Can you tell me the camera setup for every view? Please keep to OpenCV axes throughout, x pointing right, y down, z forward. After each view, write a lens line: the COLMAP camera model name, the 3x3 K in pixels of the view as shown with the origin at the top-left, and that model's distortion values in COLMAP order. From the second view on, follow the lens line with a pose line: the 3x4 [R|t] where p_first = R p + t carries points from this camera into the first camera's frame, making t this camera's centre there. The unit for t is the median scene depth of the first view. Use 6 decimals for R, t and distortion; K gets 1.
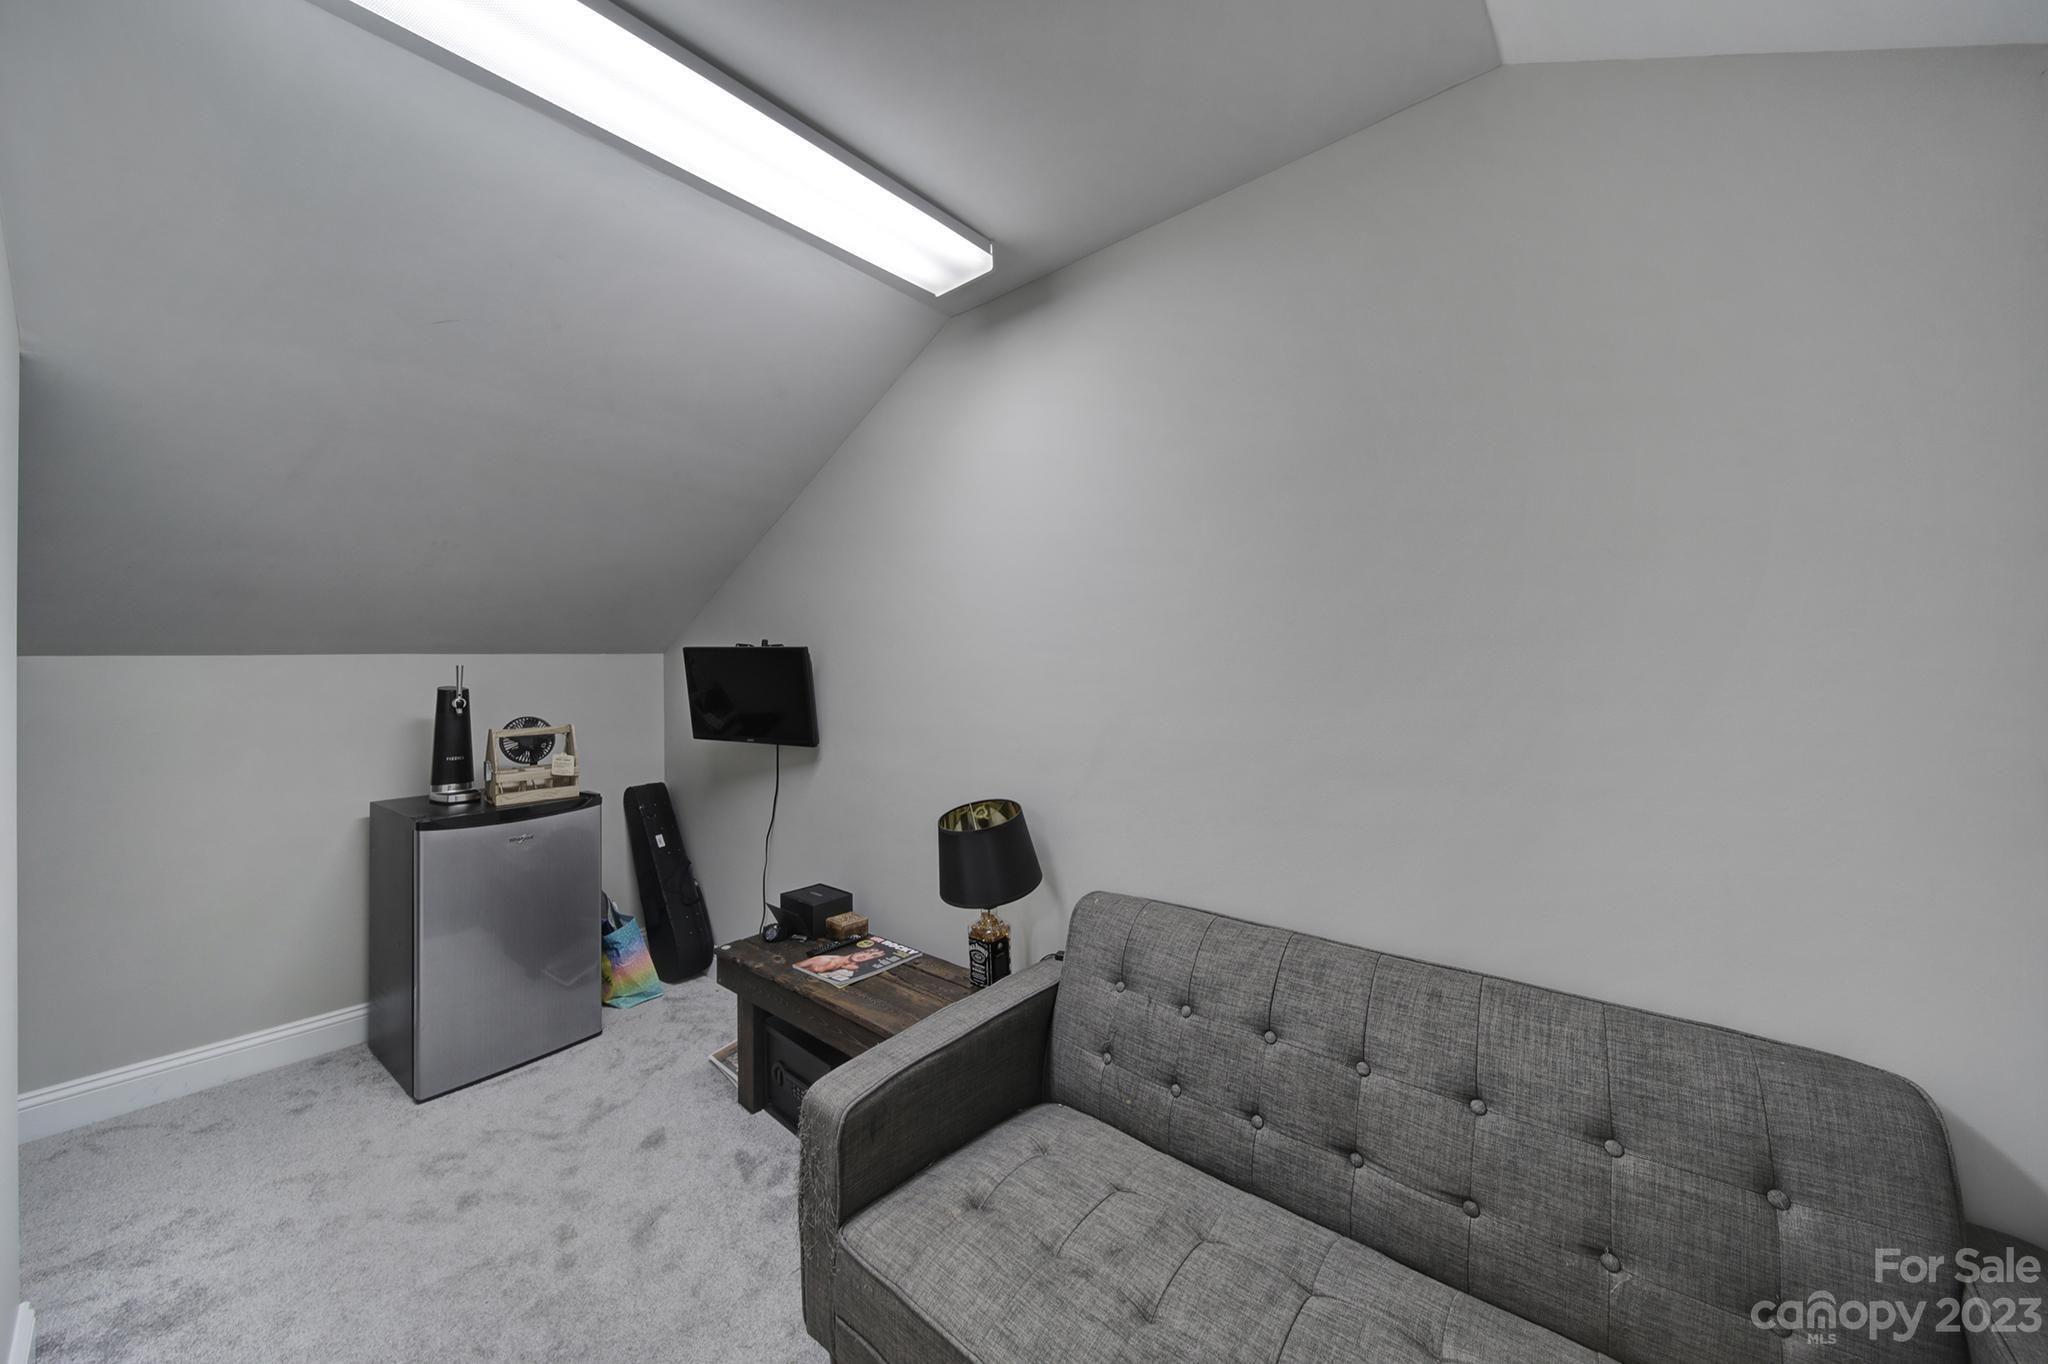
lens RADIAL K [[730.1, 0, 1035.0], [0, 730.1, 666.3], [0, 0, 1]] dist [-0.003537, 0.000084]
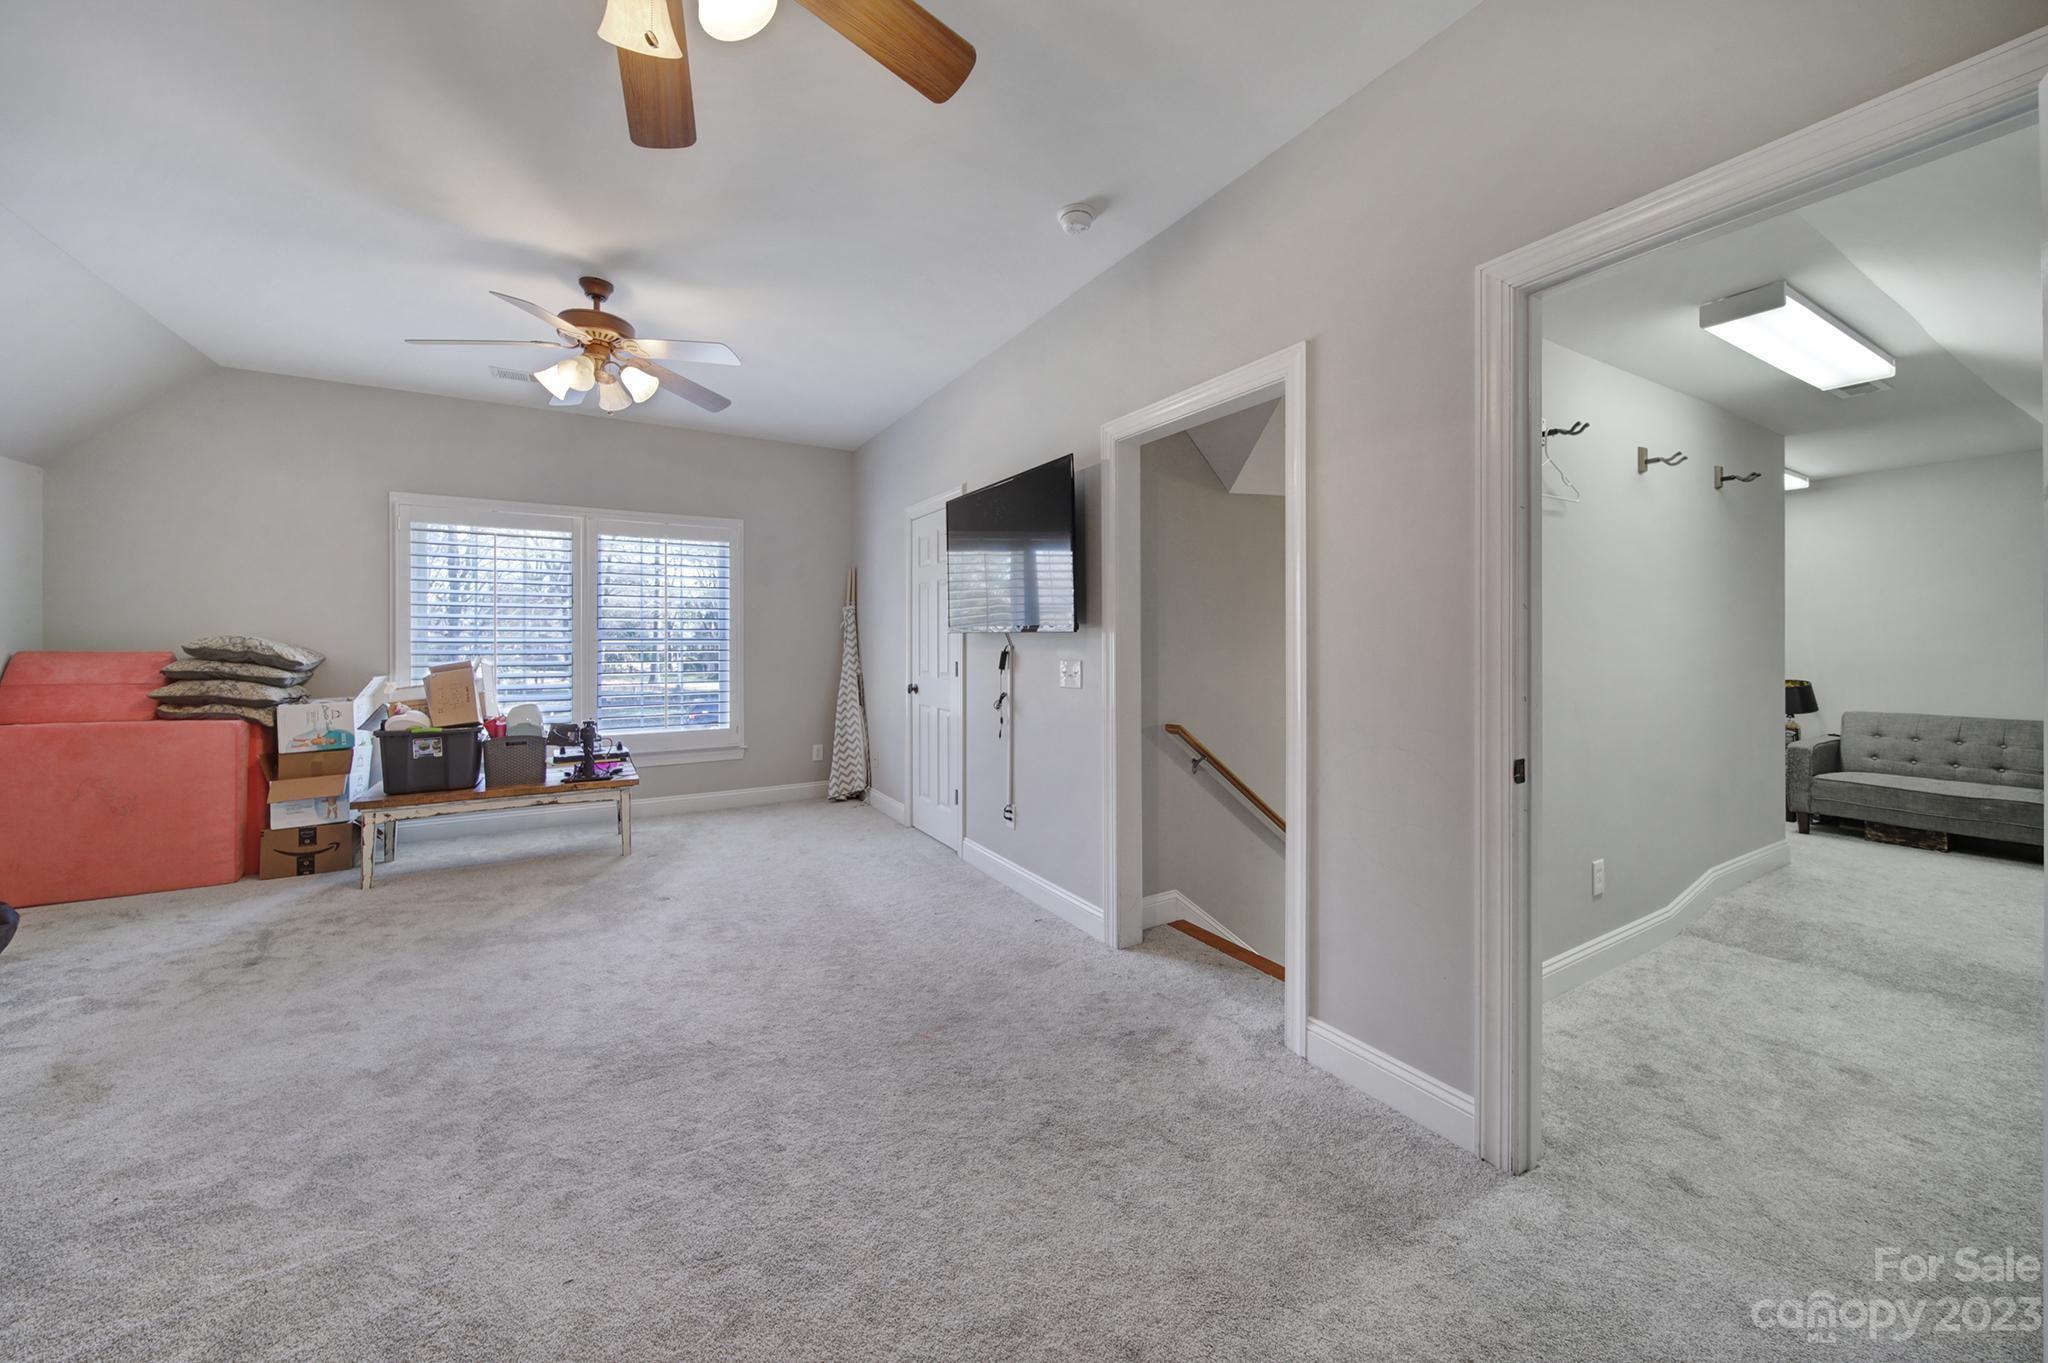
lens RADIAL K [[730.1, 0, 1025.9], [0, 730.1, 641.6], [0, 0, 1]] dist [-0.003537, 0.000084]
pose [[0.933387, 0.023072, -0.358128, -2.219489], [-0.017896, 0.999682, 0.017762, 0.059626], [0.358424, -0.010170, 0.933504, -3.230664]]
